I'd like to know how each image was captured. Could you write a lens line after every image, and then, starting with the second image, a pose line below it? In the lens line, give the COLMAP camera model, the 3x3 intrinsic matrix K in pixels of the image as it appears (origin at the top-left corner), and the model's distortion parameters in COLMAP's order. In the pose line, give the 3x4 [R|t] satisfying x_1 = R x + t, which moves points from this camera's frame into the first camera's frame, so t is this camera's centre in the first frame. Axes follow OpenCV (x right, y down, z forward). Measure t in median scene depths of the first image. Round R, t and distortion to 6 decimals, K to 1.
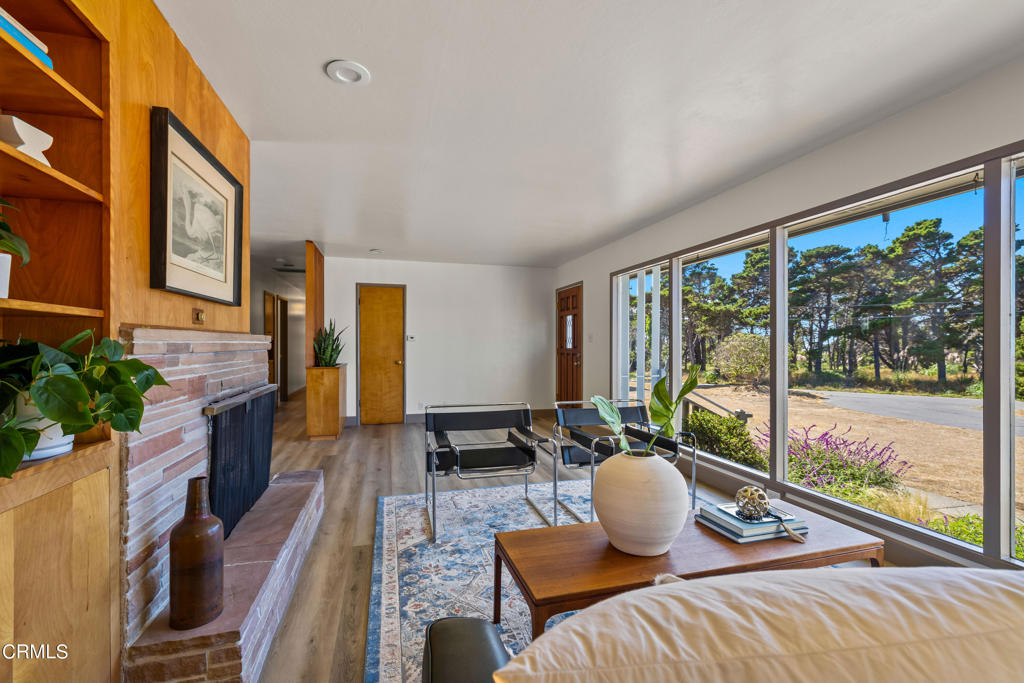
lens RADIAL K [[433.5, 0, 511.1], [0, 433.5, 343.1], [0, 0, 1]] dist [0.000772, -0.000004]
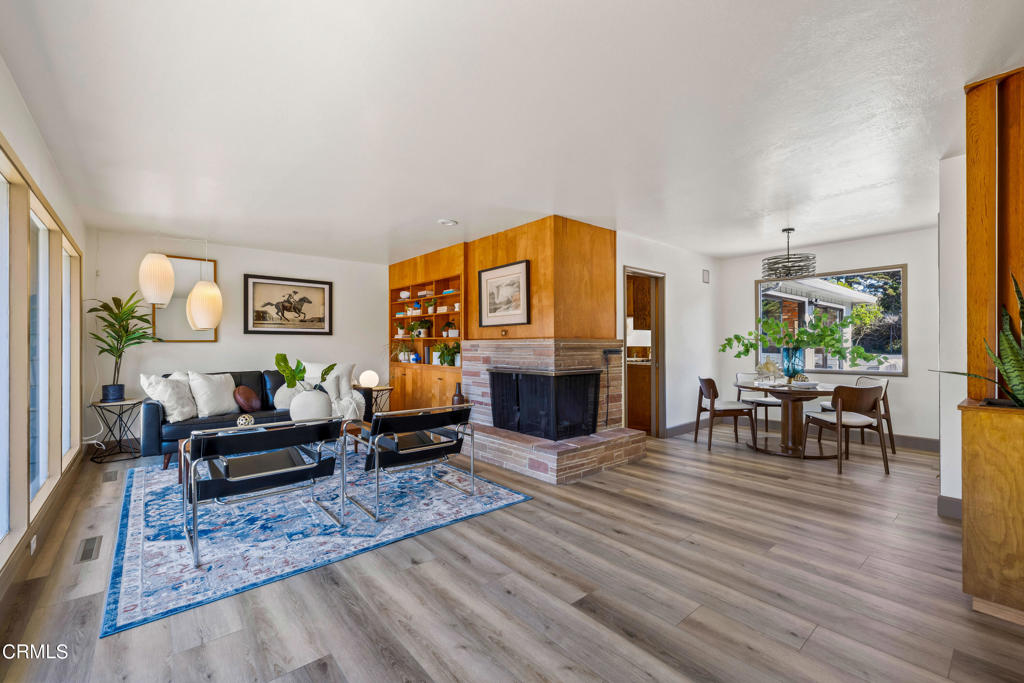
lens RADIAL K [[433.5, 0, 513.2], [0, 433.5, 343.6], [0, 0, 1]] dist [0.000772, -0.000004]
pose [[-0.909140, 0.003513, -0.416475, 0.171393], [0.005741, 0.999975, -0.004098, 0.005973], [0.416450, -0.006117, -0.909138, 2.213447]]
